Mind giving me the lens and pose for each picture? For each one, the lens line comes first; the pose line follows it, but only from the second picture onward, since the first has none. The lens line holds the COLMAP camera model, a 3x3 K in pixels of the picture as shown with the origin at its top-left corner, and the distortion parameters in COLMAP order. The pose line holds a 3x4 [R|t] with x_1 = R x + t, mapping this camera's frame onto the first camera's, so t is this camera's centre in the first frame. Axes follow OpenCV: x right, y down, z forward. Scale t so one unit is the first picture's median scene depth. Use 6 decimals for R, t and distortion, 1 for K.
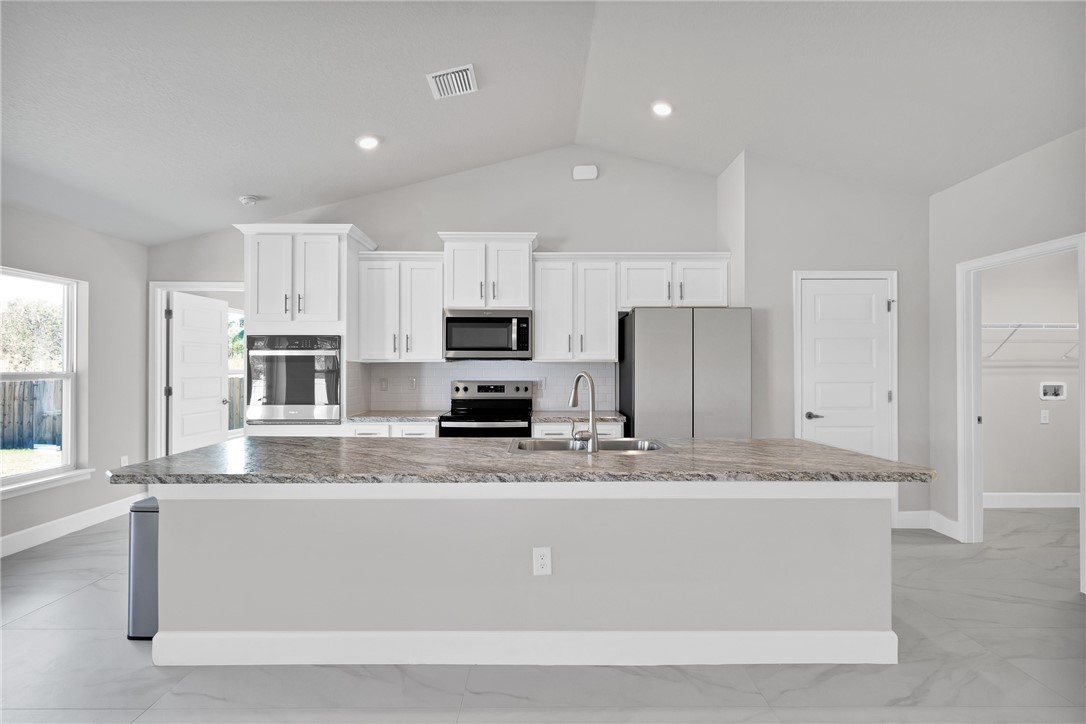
lens RADIAL K [[513.4, 0, 550.7], [0, 513.4, 362.7], [0, 0, 1]] dist [0.000239, -0.000140]
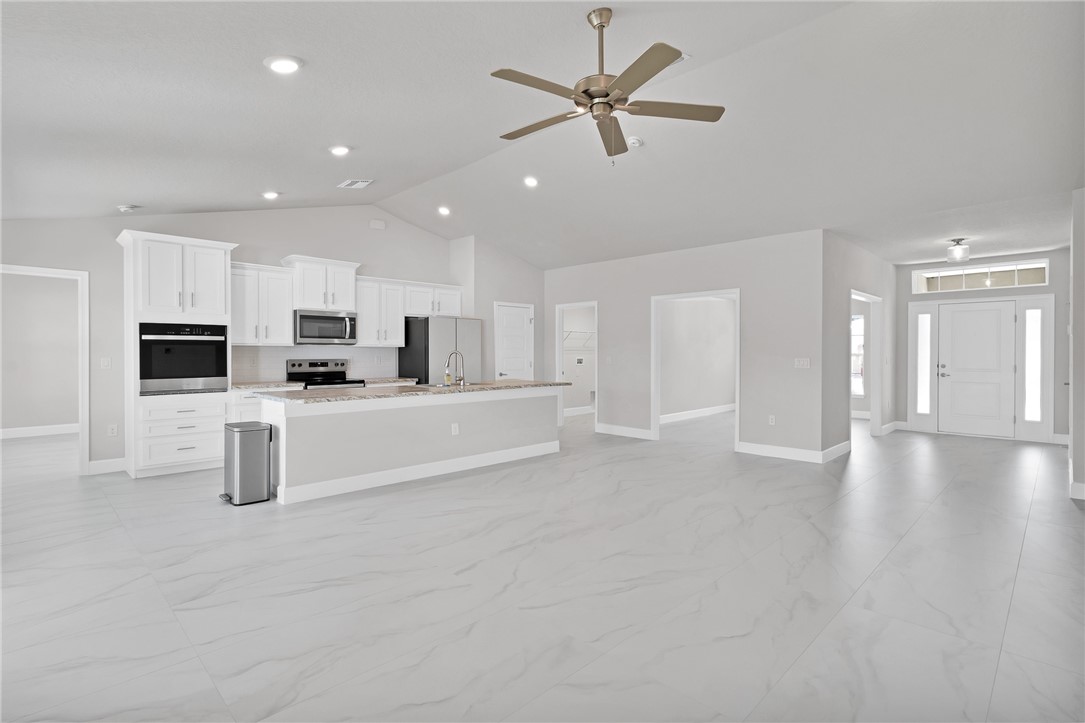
lens RADIAL K [[521.7, 0, 559.4], [0, 521.7, 356.0], [0, 0, 1]] dist [0.022454, 0.000119]
pose [[0.703276, -0.005910, 0.710893, -0.731155], [-0.003805, 0.999920, 0.012076, 0.006353], [-0.710907, -0.011198, 0.703197, -0.550924]]
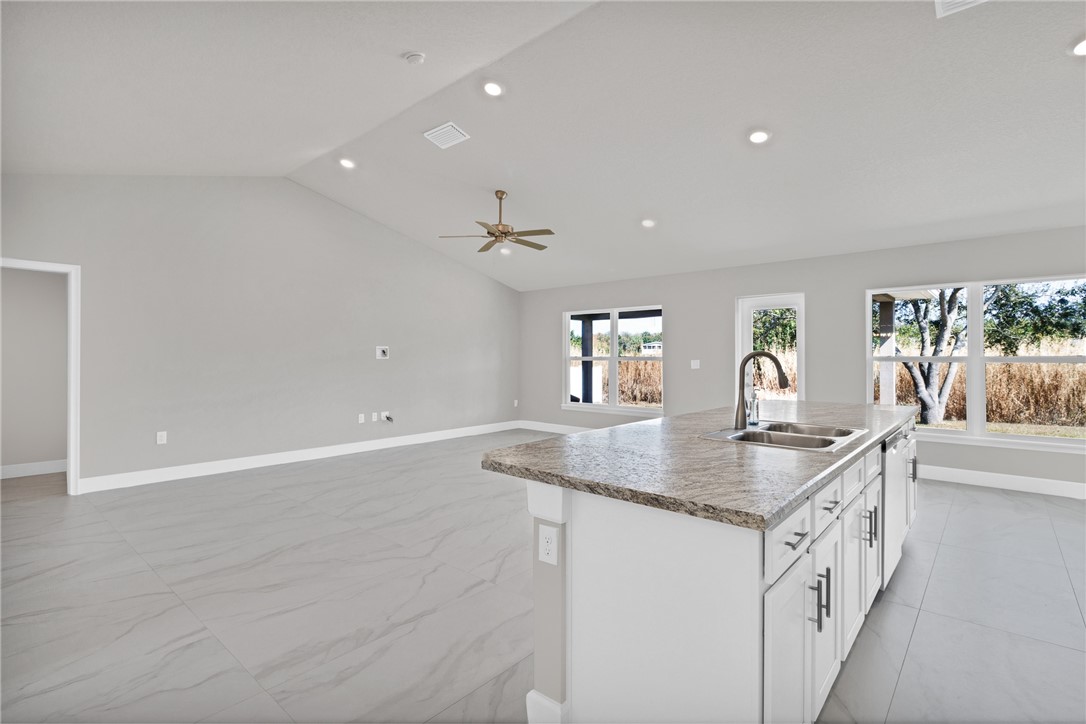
lens RADIAL K [[514.2, 0, 546.0], [0, 514.2, 358.5], [0, 0, 1]] dist [0.000073, -0.000073]
pose [[-0.670807, 0.000292, -0.741632, 0.626012], [0.006947, 0.999959, -0.005890, 0.019946], [0.741600, -0.009103, -0.670781, 0.796272]]
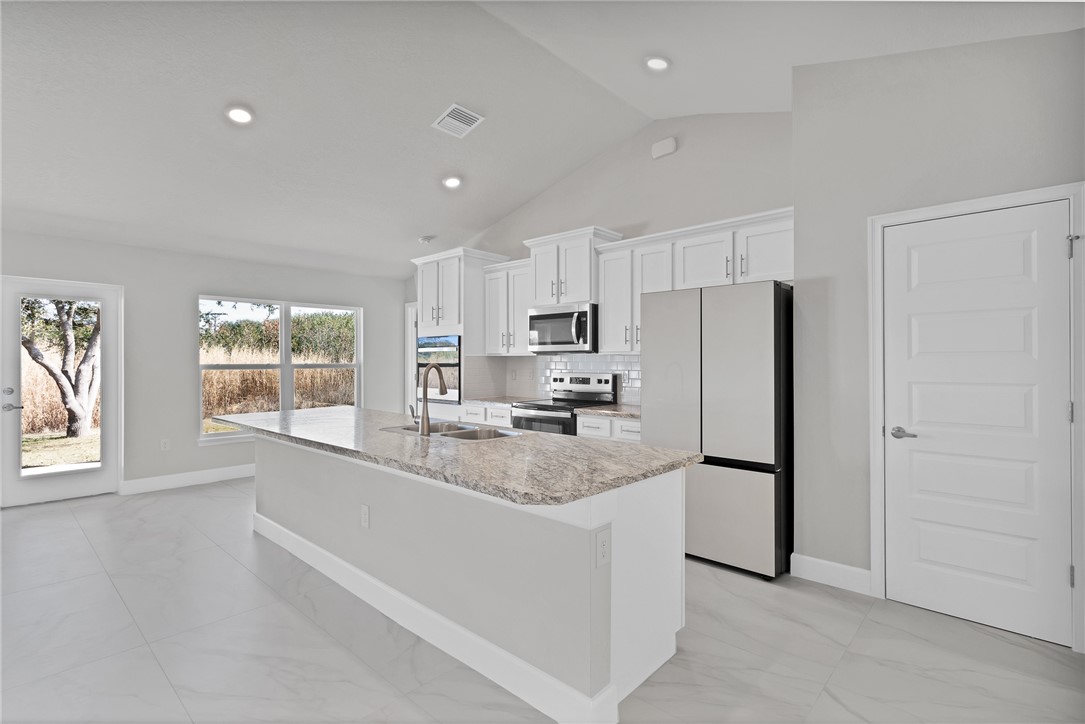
lens RADIAL K [[512.9, 0, 550.2], [0, 512.9, 362.7], [0, 0, 1]] dist [0.000239, -0.000140]
pose [[0.732189, 0.001789, -0.681099, 0.590286], [0.007245, 0.999920, 0.010414, 0.002890], [0.681063, -0.012560, 0.732117, 0.203742]]
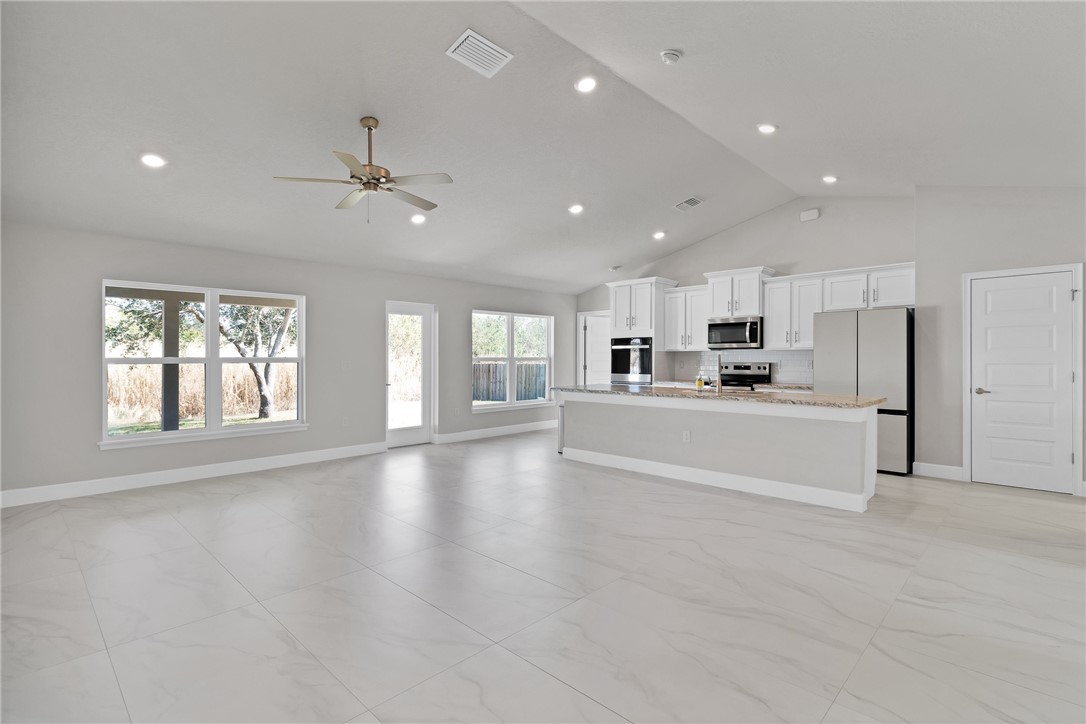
lens RADIAL K [[513.4, 0, 550.7], [0, 513.4, 362.7], [0, 0, 1]] dist [0.000239, -0.000140]
pose [[0.713384, 0.004369, -0.700759, 0.596835], [0.009523, 0.999828, 0.015928, 0.005945], [0.700708, -0.018036, 0.713220, -0.550734]]
